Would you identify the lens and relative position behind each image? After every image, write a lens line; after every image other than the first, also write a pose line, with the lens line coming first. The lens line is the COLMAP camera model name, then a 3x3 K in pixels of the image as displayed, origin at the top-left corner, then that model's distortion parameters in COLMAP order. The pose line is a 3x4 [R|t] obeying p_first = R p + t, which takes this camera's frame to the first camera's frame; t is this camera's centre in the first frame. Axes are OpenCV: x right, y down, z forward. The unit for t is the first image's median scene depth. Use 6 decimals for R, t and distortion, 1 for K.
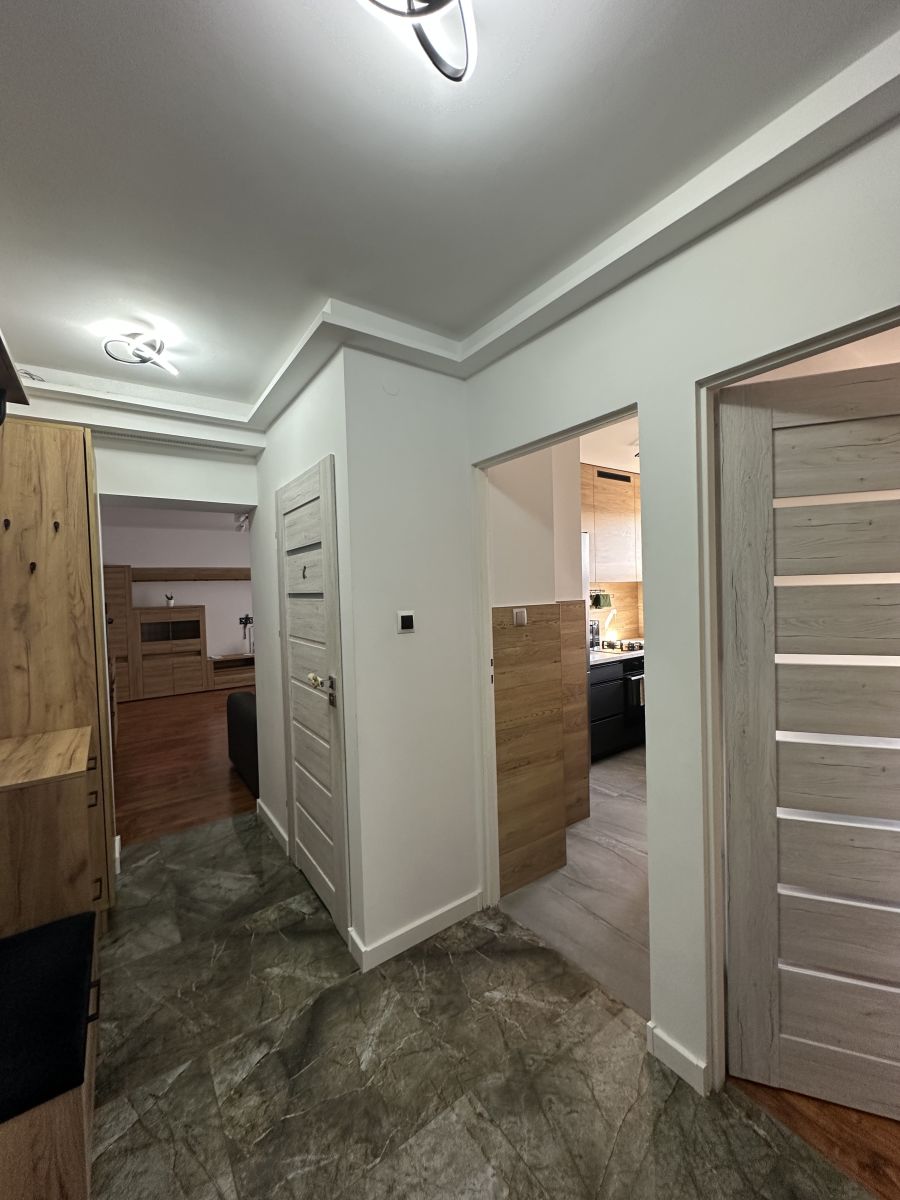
lens RADIAL K [[475.8, 0, 452.1], [0, 475.8, 597.2], [0, 0, 1]] dist [-0.003540, 0.000984]
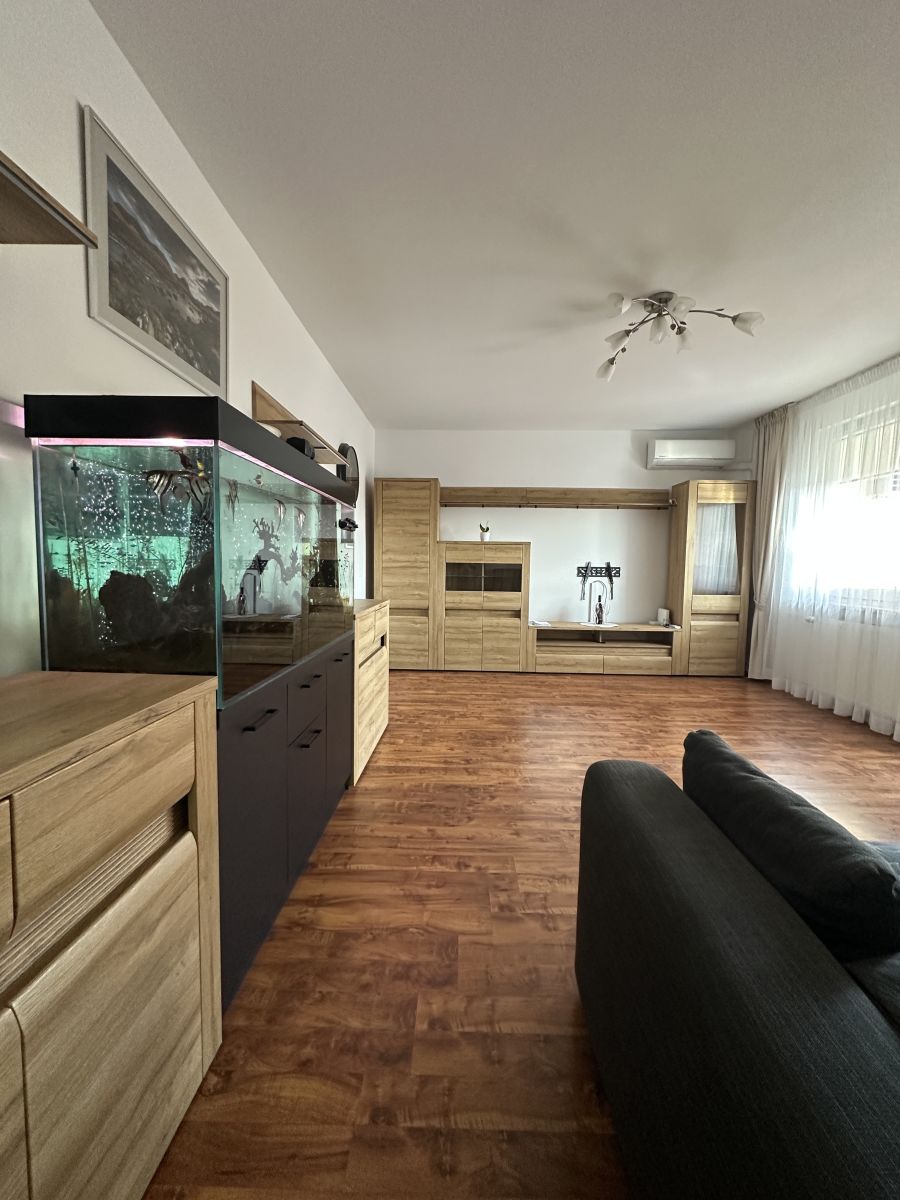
lens RADIAL K [[475.8, 0, 454.0], [0, 475.8, 599.9], [0, 0, 1]] dist [-0.003540, 0.000984]
pose [[0.803710, 0.088216, -0.588445, -0.223486], [-0.048089, 0.995344, 0.083535, 0.048289], [0.593075, -0.038840, 0.804210, 0.430020]]
